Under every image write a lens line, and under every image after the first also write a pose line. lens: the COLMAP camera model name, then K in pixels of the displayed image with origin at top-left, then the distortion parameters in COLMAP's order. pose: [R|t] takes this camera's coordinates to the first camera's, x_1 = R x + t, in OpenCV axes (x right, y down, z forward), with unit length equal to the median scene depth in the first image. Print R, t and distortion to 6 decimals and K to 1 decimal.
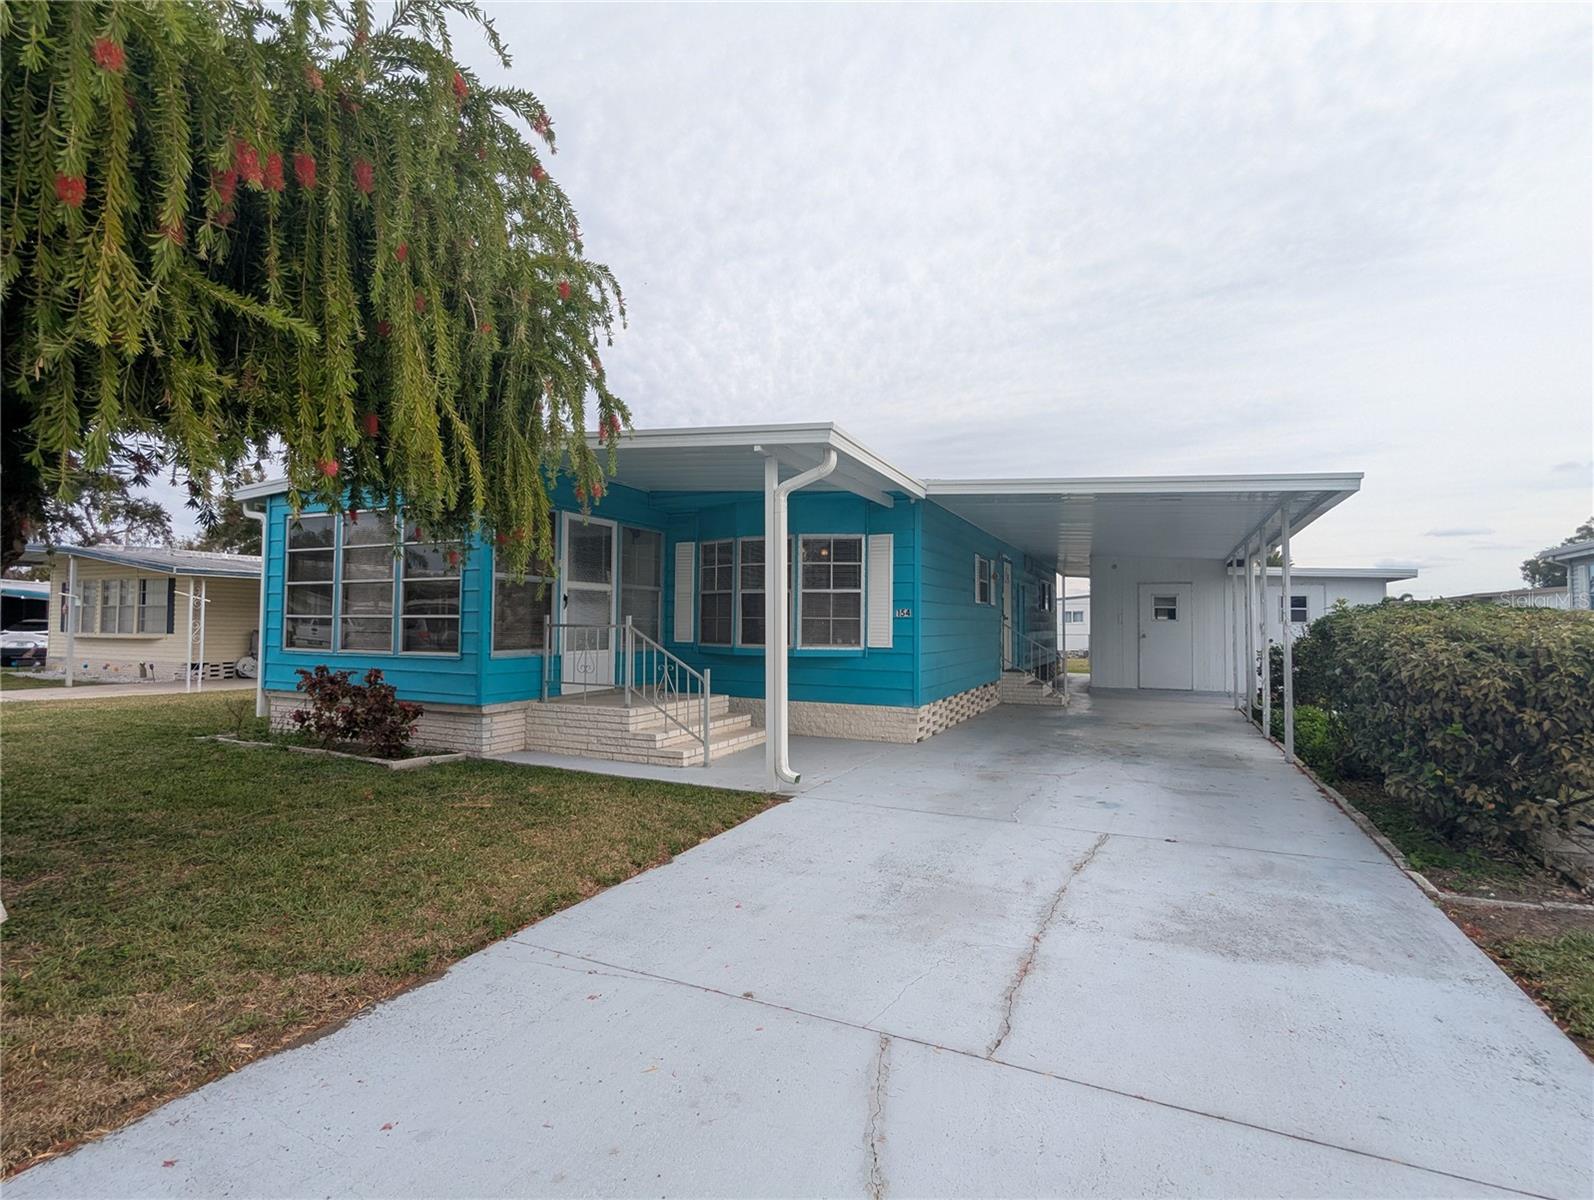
lens RADIAL K [[755.2, 0, 793.6], [0, 755.2, 594.4], [0, 0, 1]] dist [0.002340, -0.000582]
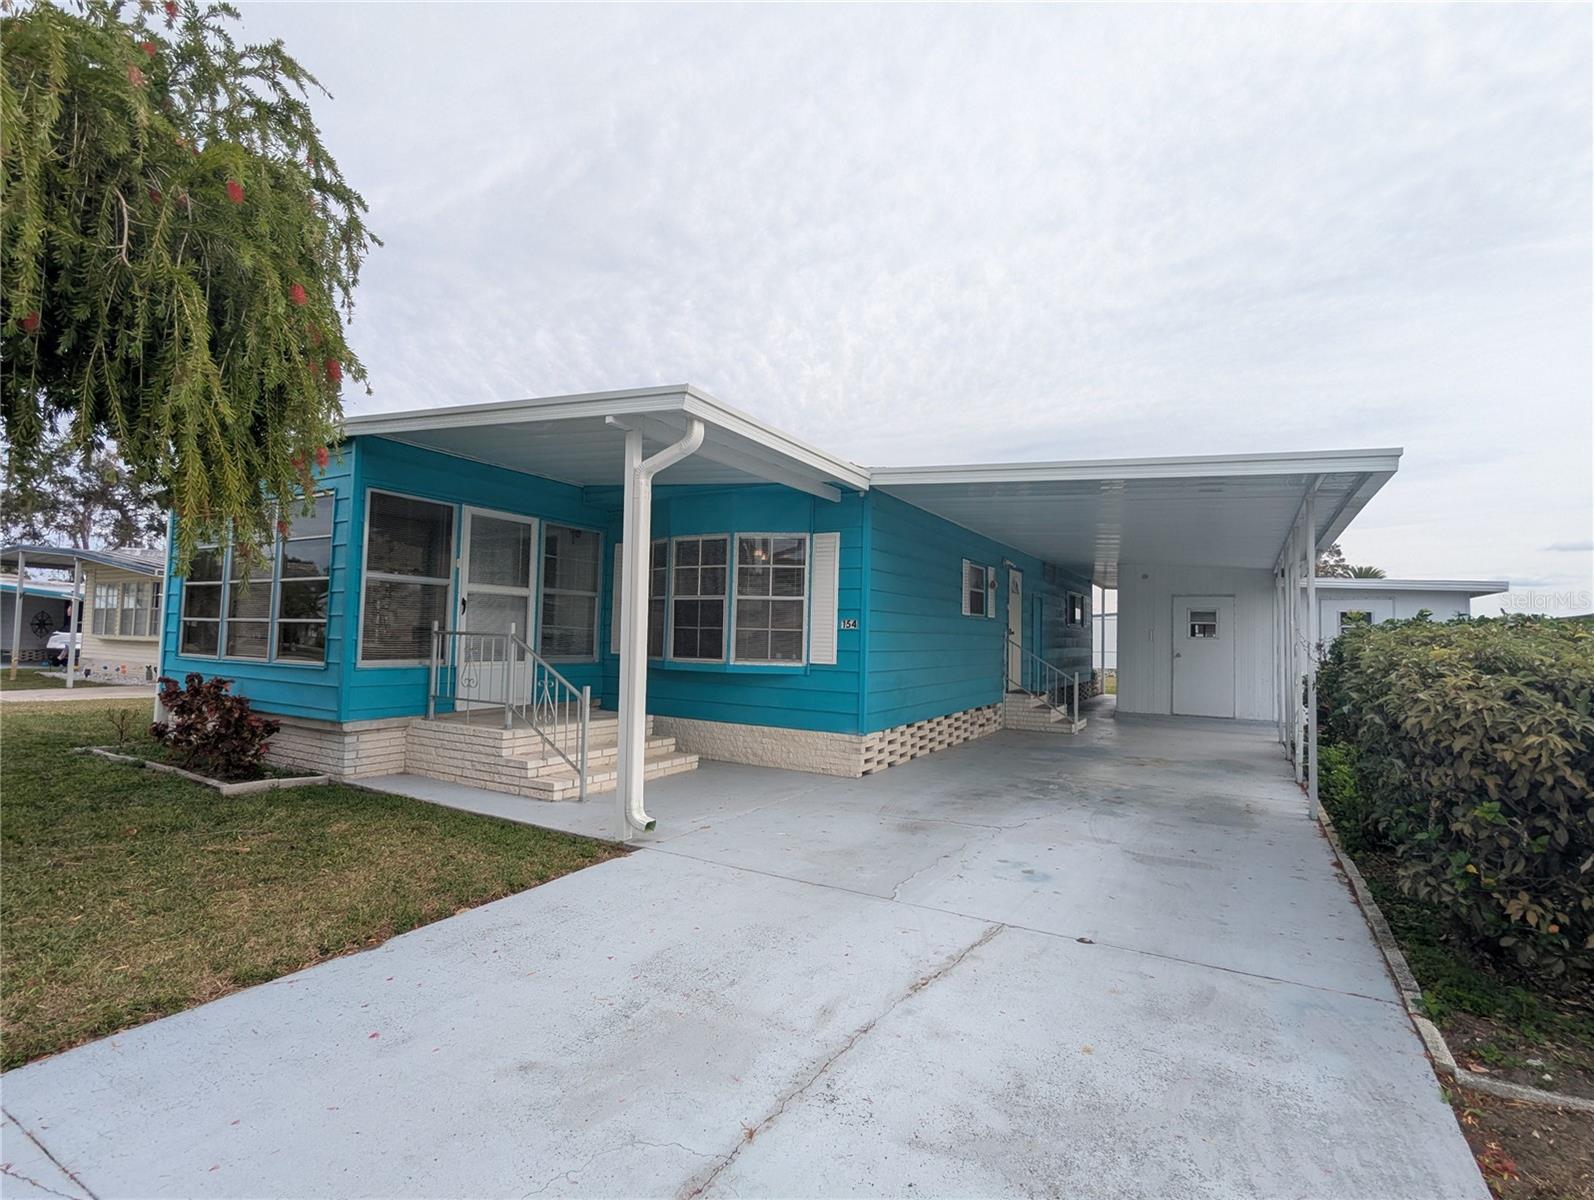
lens RADIAL K [[755.2, 0, 793.6], [0, 755.2, 598.3], [0, 0, 1]] dist [0.002340, -0.000582]
pose [[0.996252, 0.010163, -0.085899, 0.184488], [-0.011117, 0.999882, -0.010641, 0.005978], [0.085781, 0.011556, 0.996247, 0.165947]]
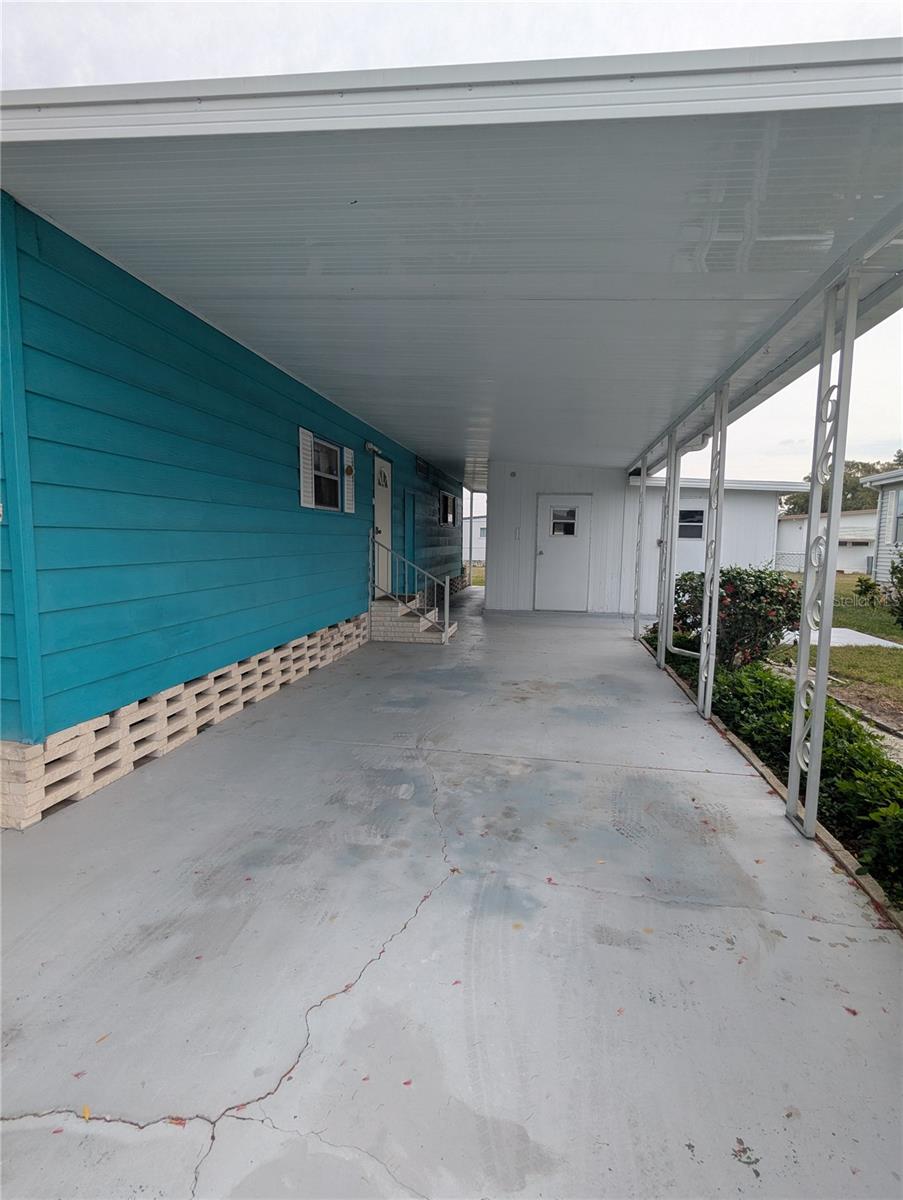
lens RADIAL K [[568.6, 0, 449.7], [0, 568.6, 600.0], [0, 0, 1]] dist [0.002340, -0.000582]
pose [[0.963035, -0.023910, 0.268314, 0.353071], [-0.016062, 0.989184, 0.145797, 0.026657], [-0.268898, -0.144718, 0.952235, 0.756373]]
